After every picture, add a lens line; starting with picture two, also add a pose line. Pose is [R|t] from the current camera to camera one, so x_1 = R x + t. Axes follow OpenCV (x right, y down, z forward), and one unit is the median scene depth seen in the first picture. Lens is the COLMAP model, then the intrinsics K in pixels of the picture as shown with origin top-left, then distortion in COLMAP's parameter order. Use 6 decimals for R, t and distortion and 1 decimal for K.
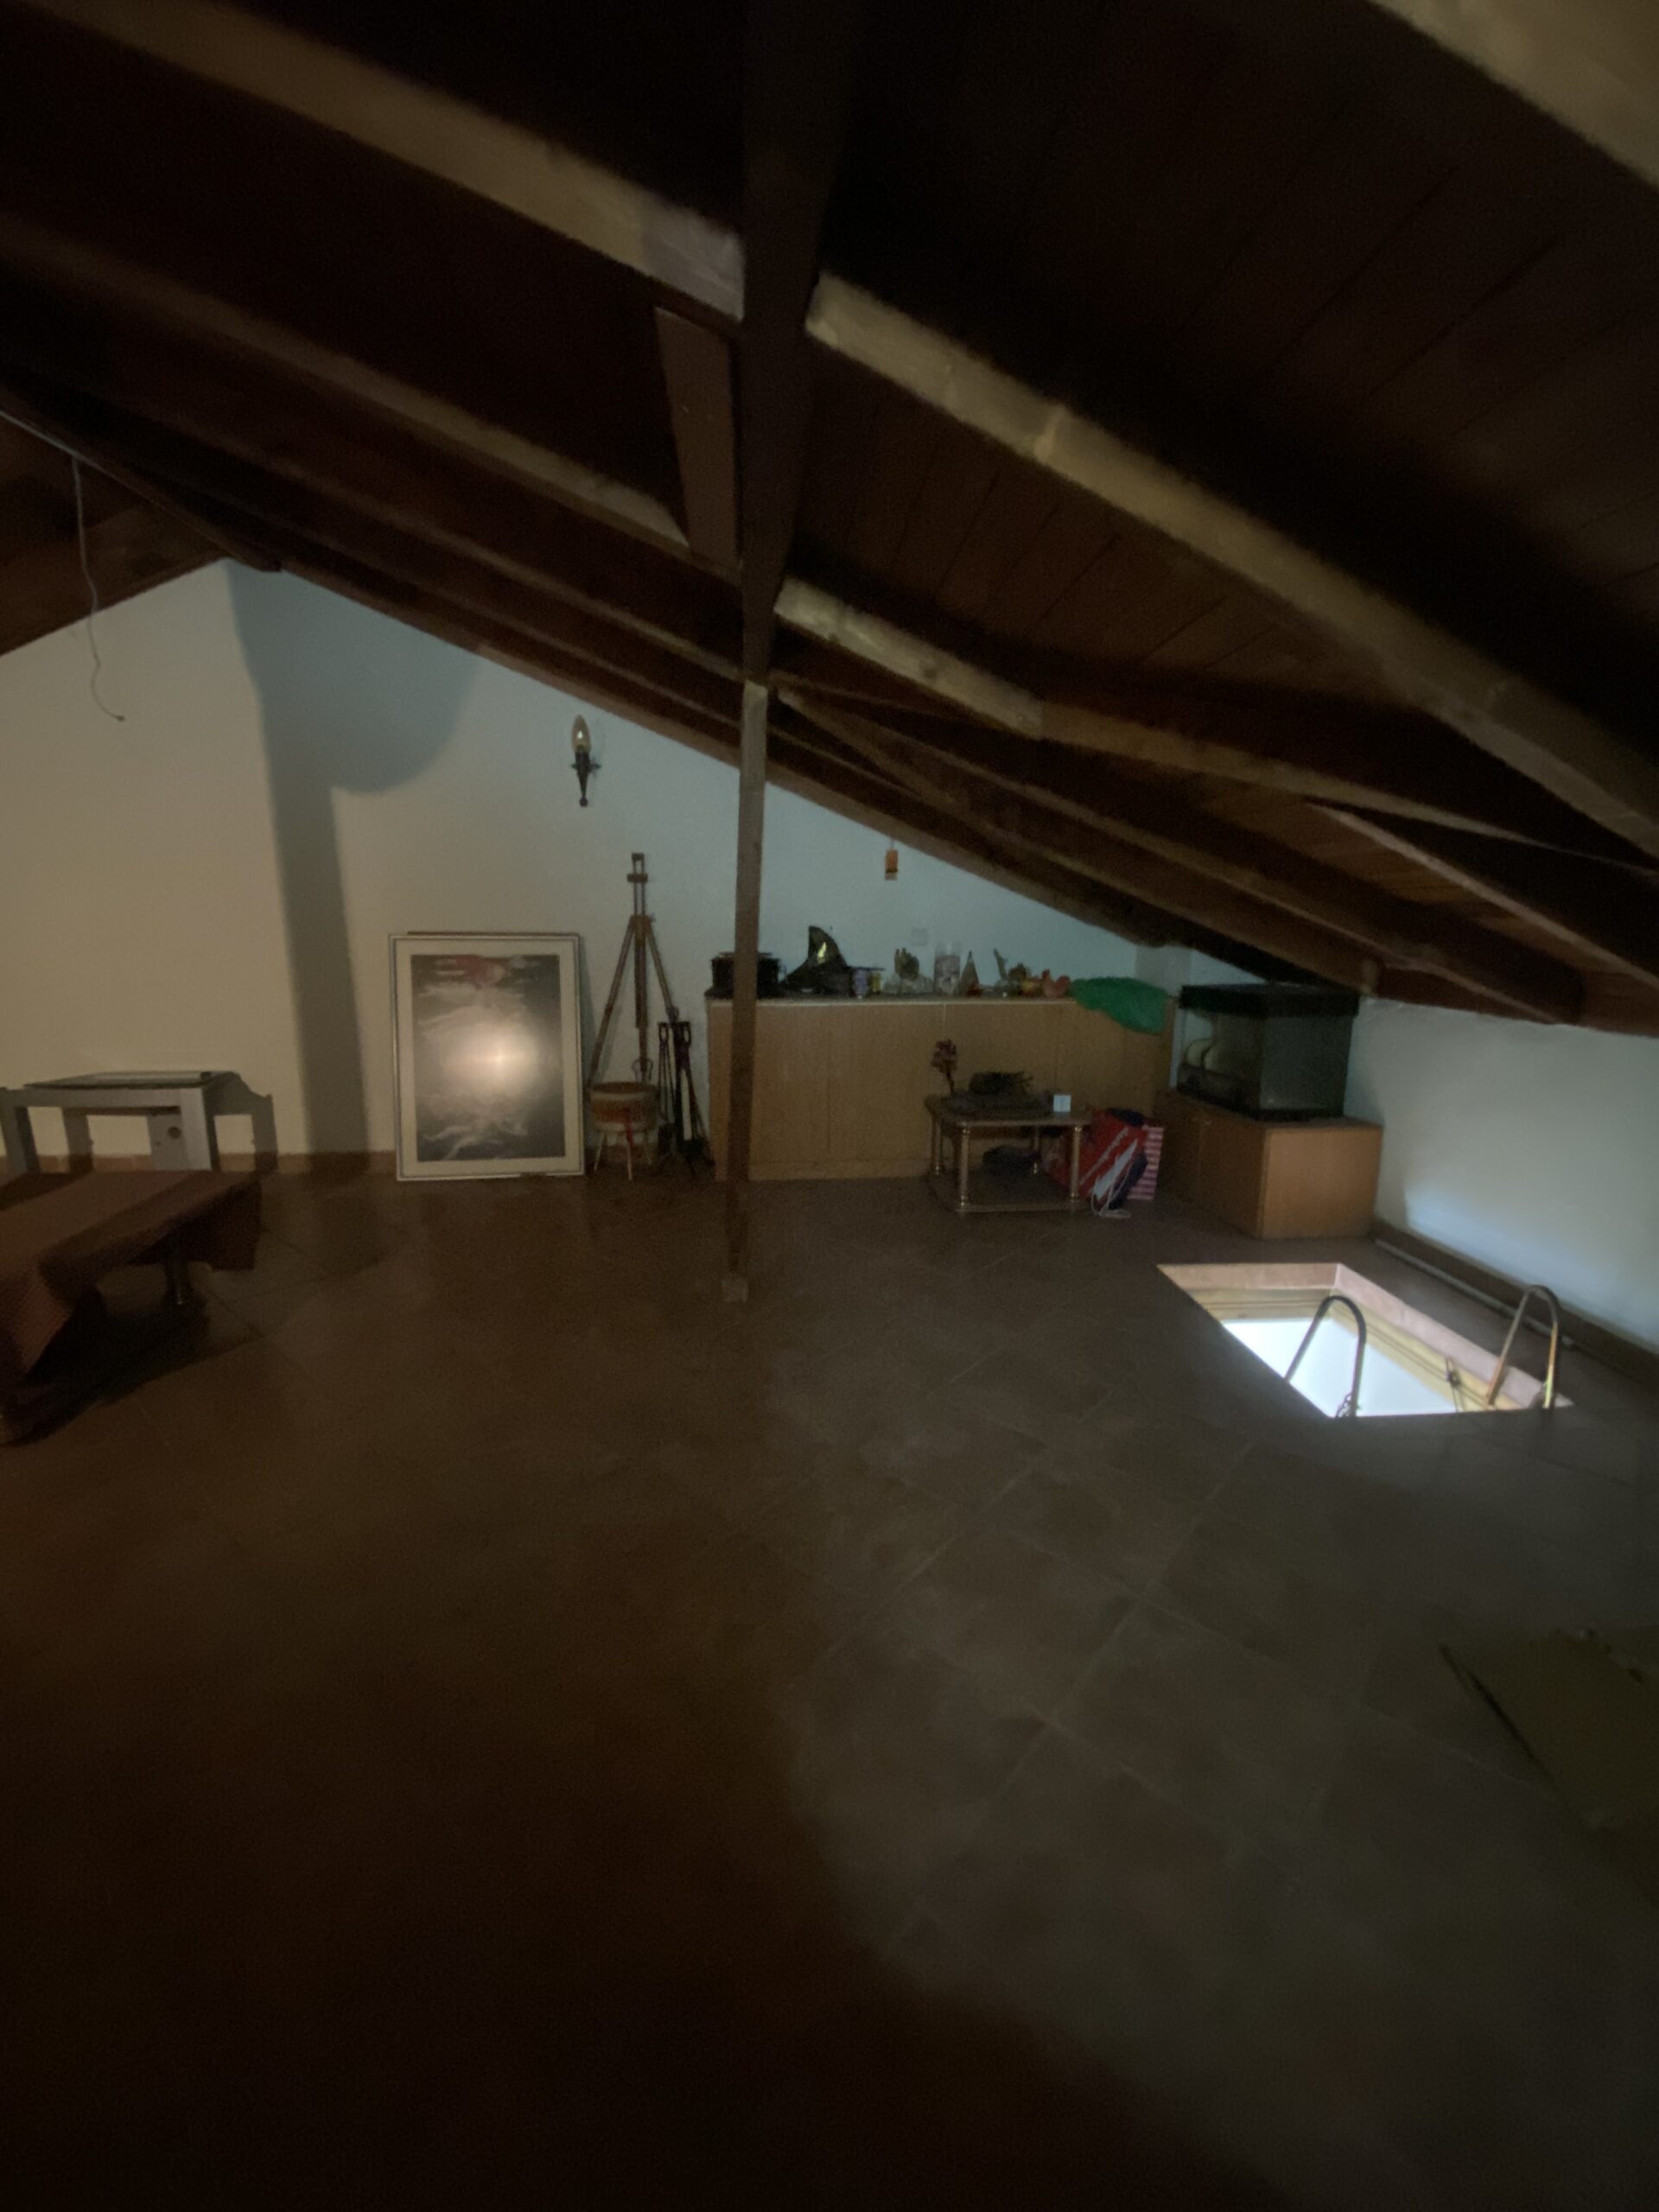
lens RADIAL K [[893.0, 0, 832.0], [0, 893.0, 1101.9], [0, 0, 1]] dist [0.021754, -0.020686]
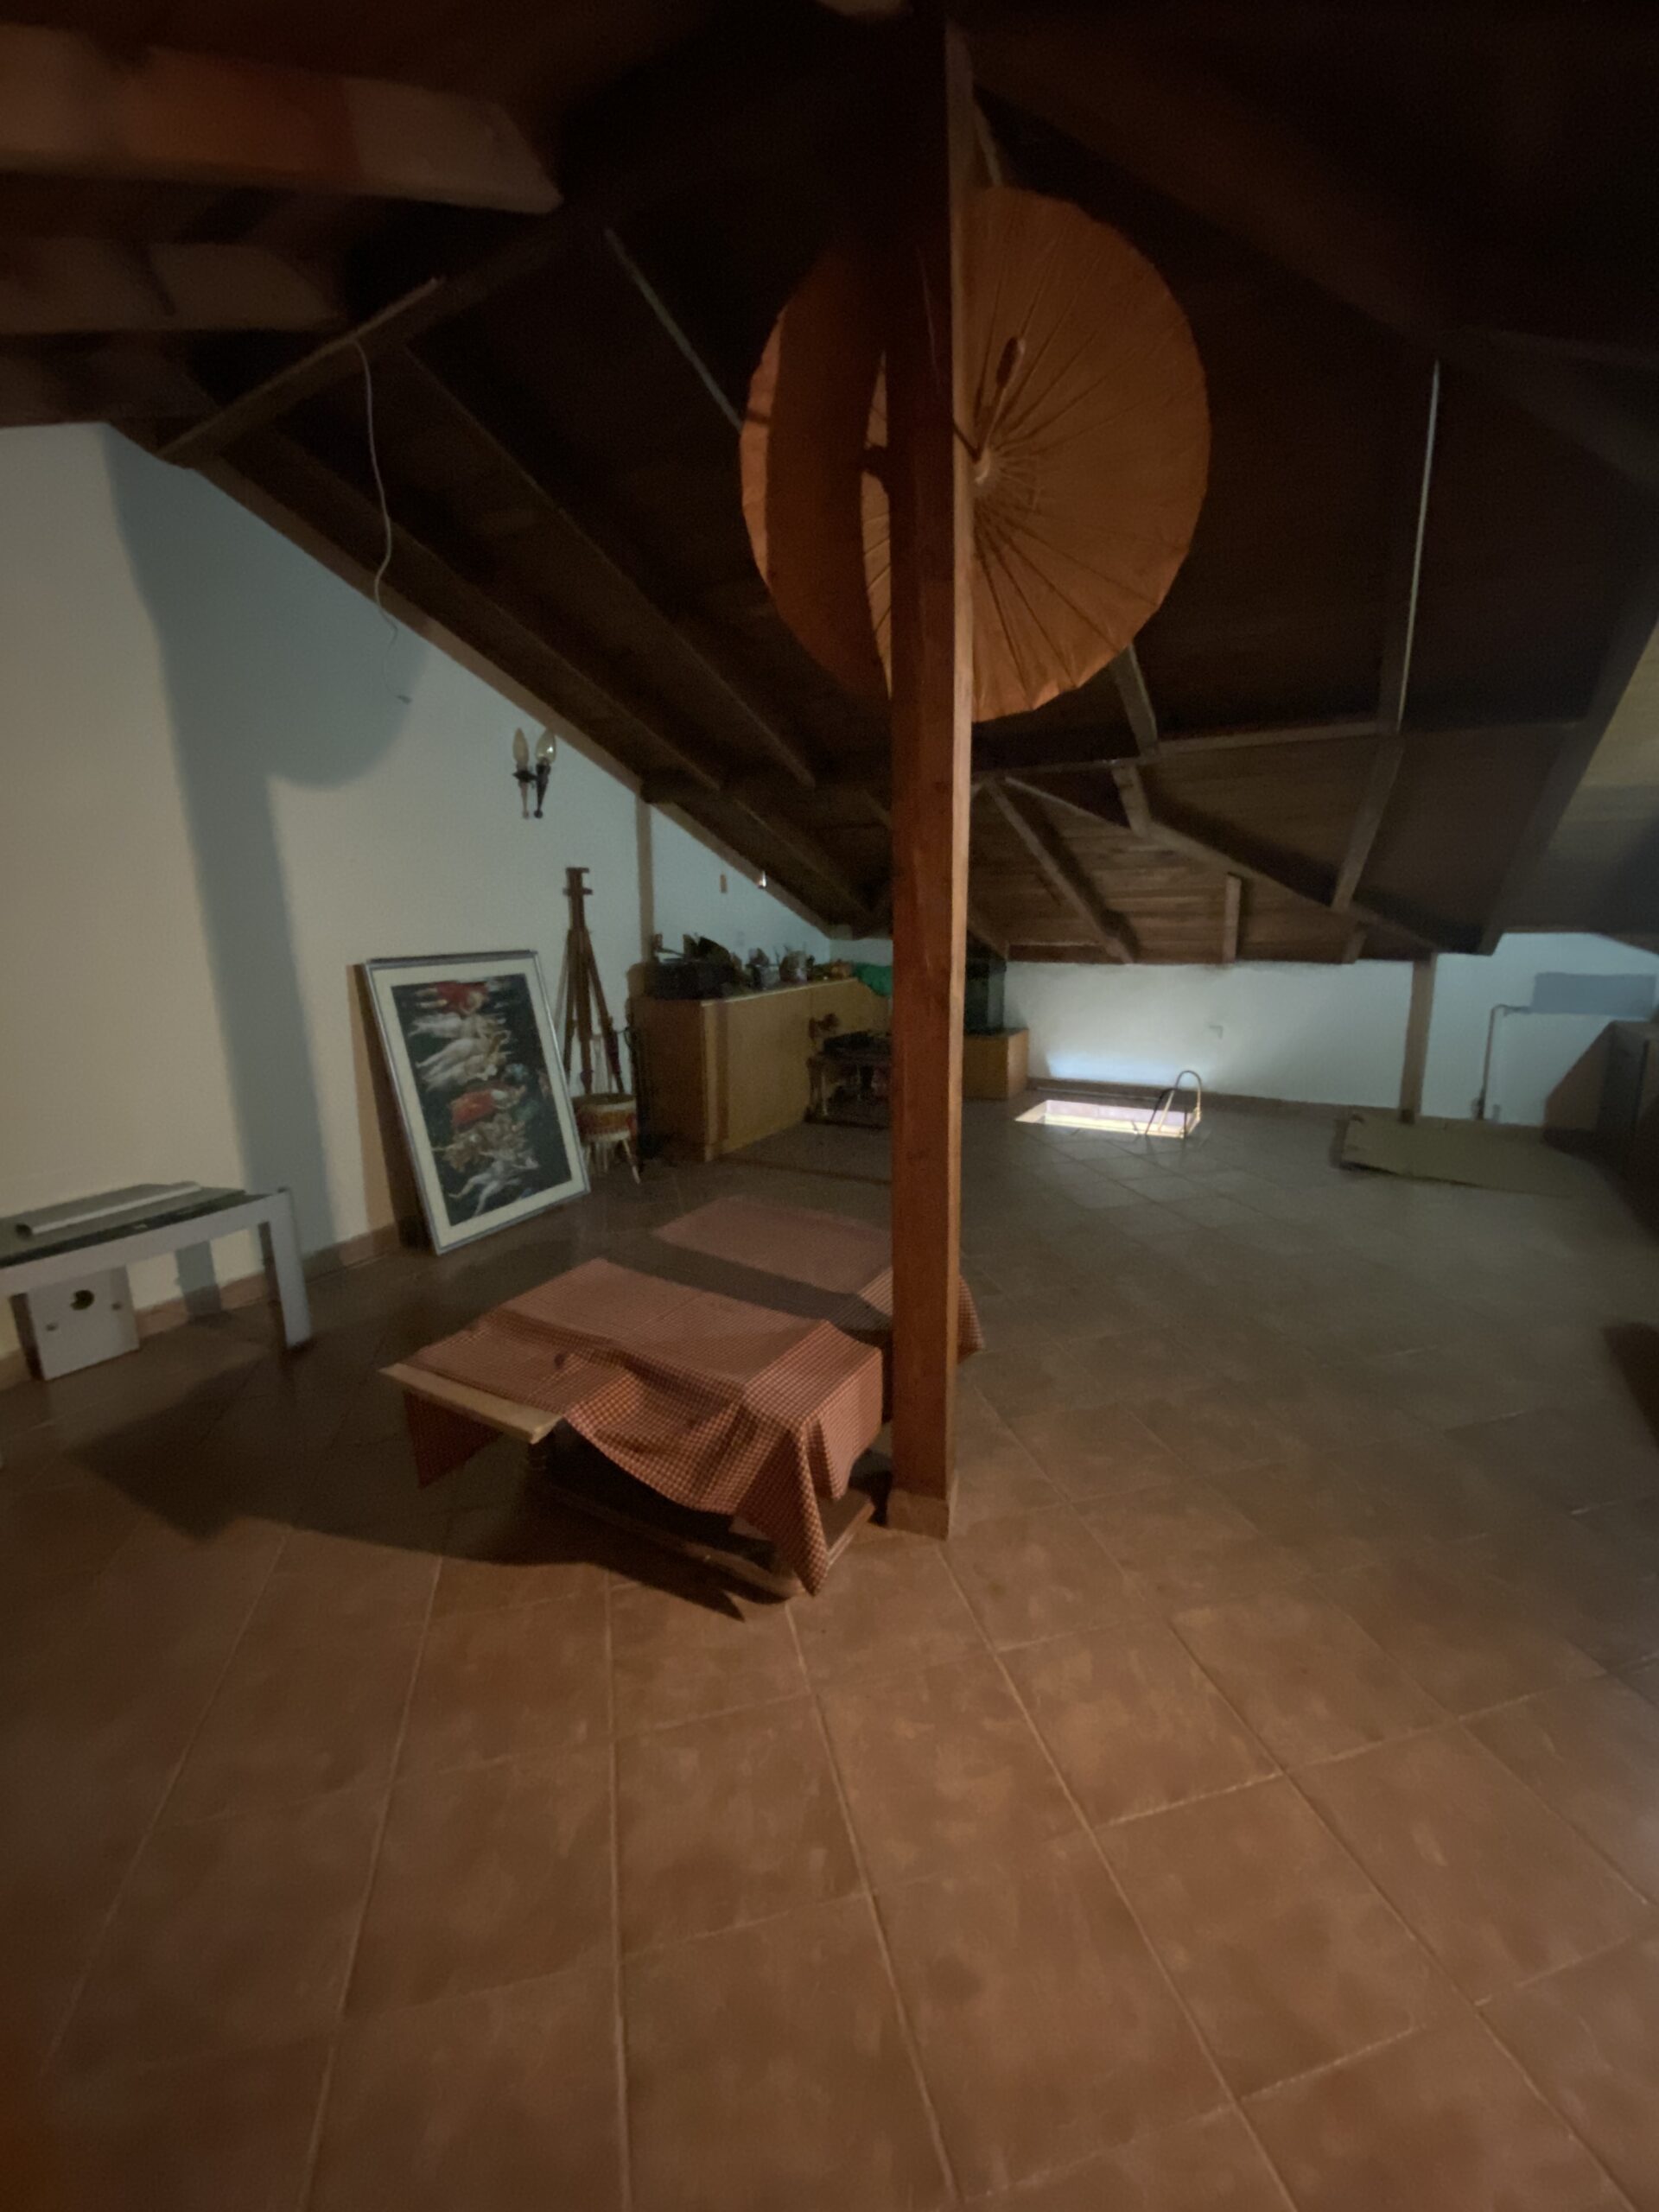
lens RADIAL K [[893.0, 0, 832.0], [0, 893.0, 1101.9], [0, 0, 1]] dist [0.021754, -0.020686]
pose [[0.557957, -0.189703, 0.807896, -0.921163], [0.178099, 0.978211, 0.106695, -0.075130], [-0.810533, 0.084354, 0.579586, 0.198916]]
